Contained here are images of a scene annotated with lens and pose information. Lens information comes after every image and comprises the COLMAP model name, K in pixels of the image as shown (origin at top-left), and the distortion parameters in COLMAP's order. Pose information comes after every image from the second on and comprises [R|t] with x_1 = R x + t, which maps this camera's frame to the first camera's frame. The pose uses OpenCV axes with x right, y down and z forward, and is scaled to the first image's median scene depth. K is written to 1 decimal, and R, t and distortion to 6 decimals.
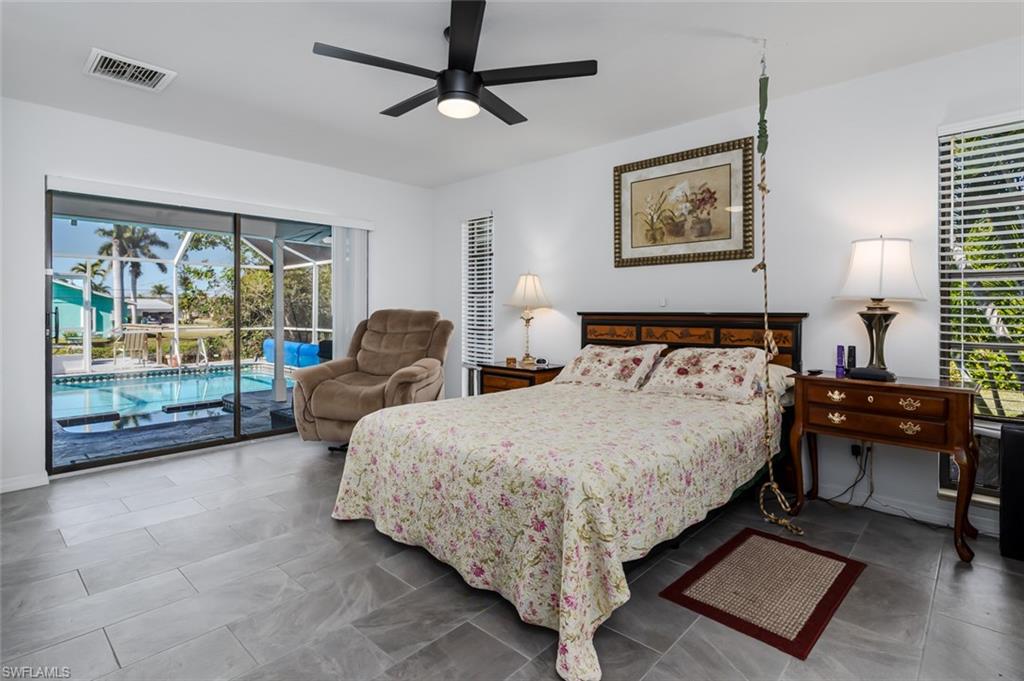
lens RADIAL K [[511.6, 0, 511.4], [0, 511.6, 307.7], [0, 0, 1]] dist [0.002982, 0.000863]
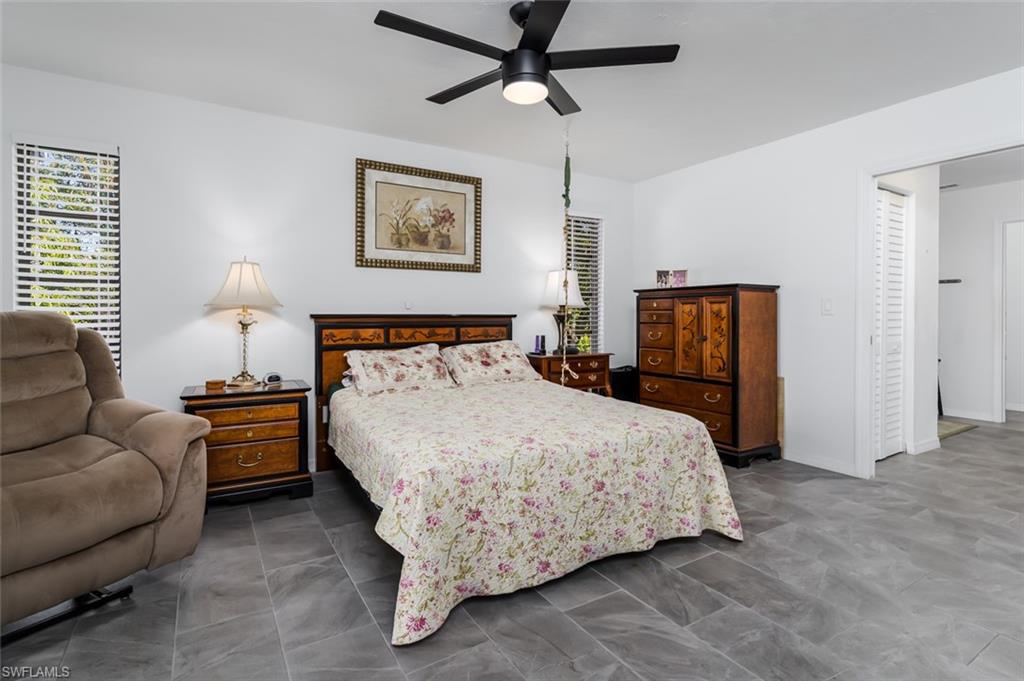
lens RADIAL K [[502.0, 0, 512.9], [0, 502.0, 316.2], [0, 0, 1]] dist [-0.001202, -0.000249]
pose [[0.261180, -0.003755, 0.965283, -0.695045], [-0.005654, 0.999969, 0.005420, 0.006311], [-0.965274, -0.006873, 0.261151, 0.557645]]
